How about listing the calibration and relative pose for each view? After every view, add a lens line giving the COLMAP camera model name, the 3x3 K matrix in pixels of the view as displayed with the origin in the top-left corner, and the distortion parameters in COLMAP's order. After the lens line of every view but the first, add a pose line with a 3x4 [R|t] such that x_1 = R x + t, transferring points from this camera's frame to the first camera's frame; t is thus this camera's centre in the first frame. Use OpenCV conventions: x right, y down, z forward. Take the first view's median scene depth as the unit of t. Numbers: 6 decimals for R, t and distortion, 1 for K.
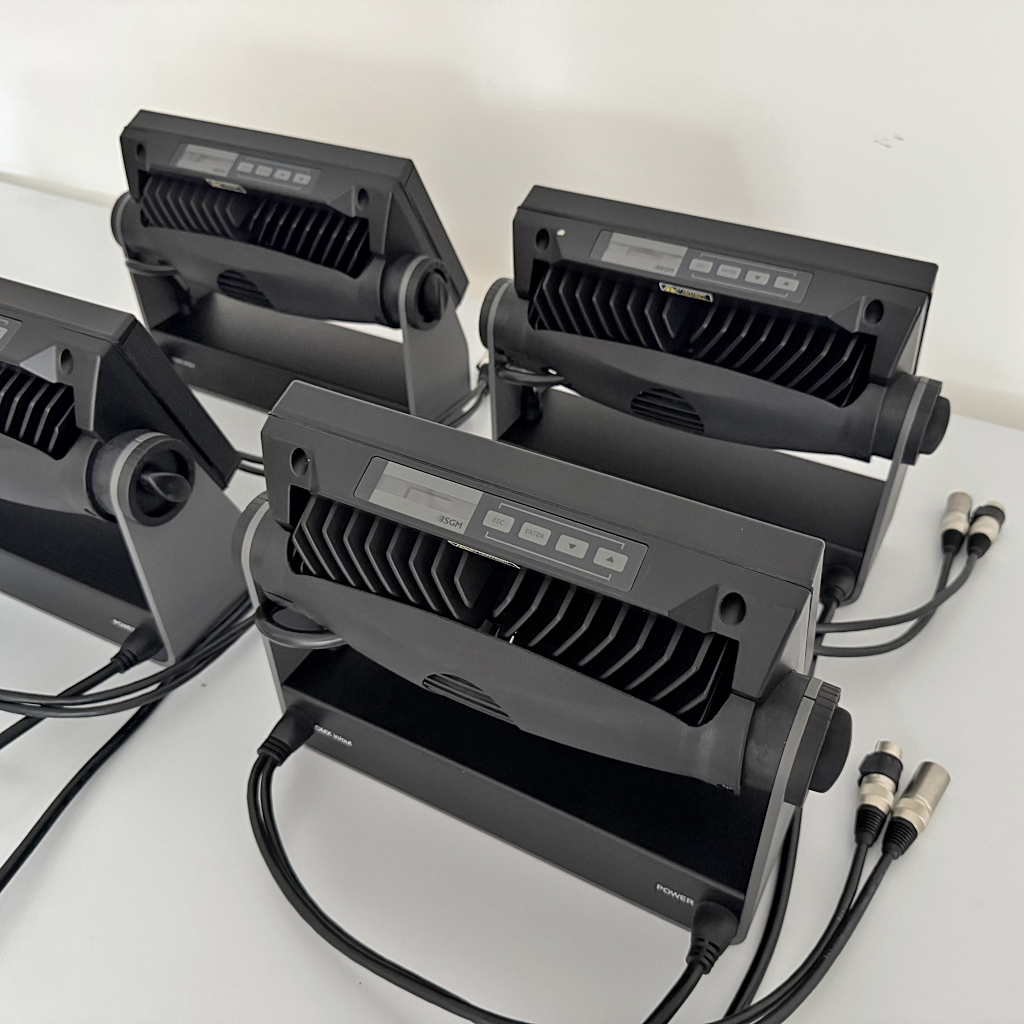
lens RADIAL K [[956.8, 0, 512.0], [0, 956.8, 512.0], [0, 0, 1]] dist [0.031616, -0.000015]
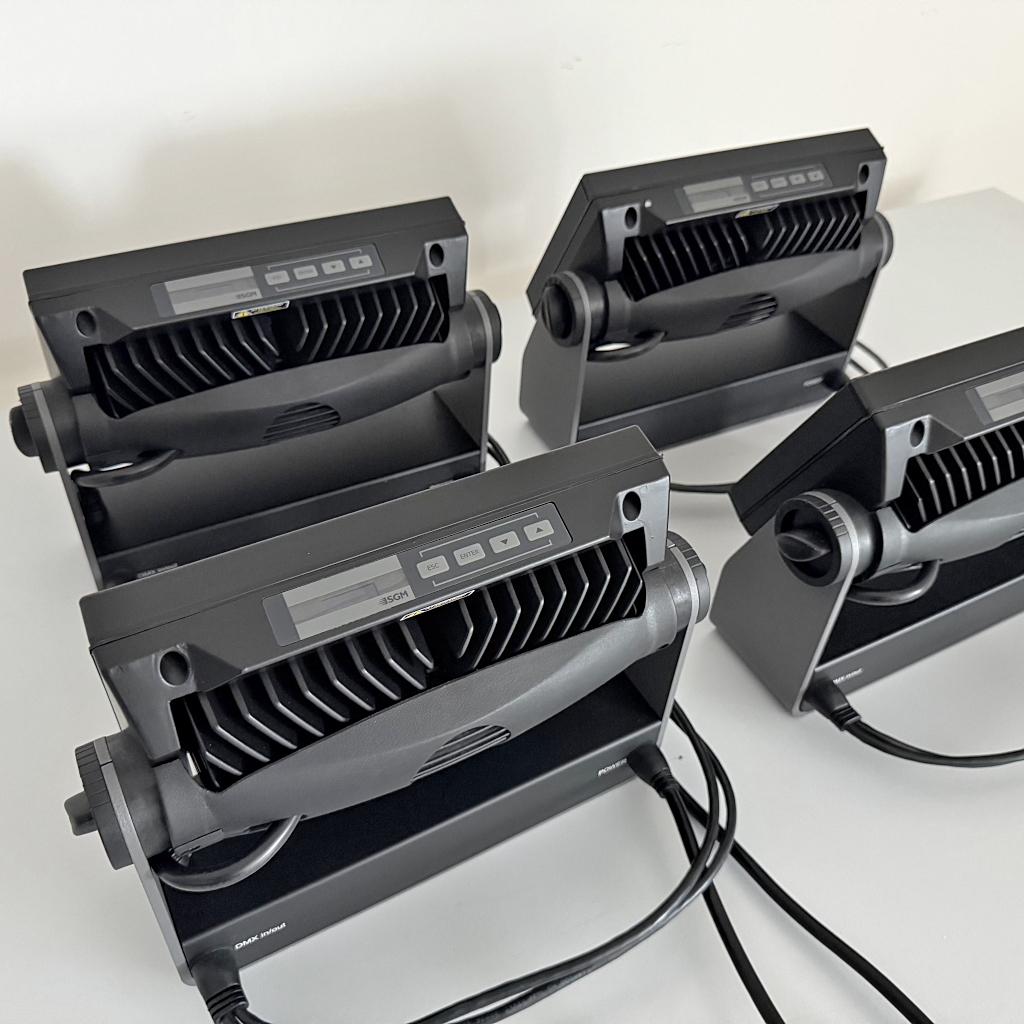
lens RADIAL K [[835.3, 0, 511.7], [0, 835.3, 465.9], [0, 0, 1]] dist [0.004463, -0.002723]
pose [[0.575112, -0.499999, 0.647493, -0.334609], [0.504240, 0.839914, 0.200715, -0.147737], [-0.644196, 0.211057, 0.735164, 0.251773]]
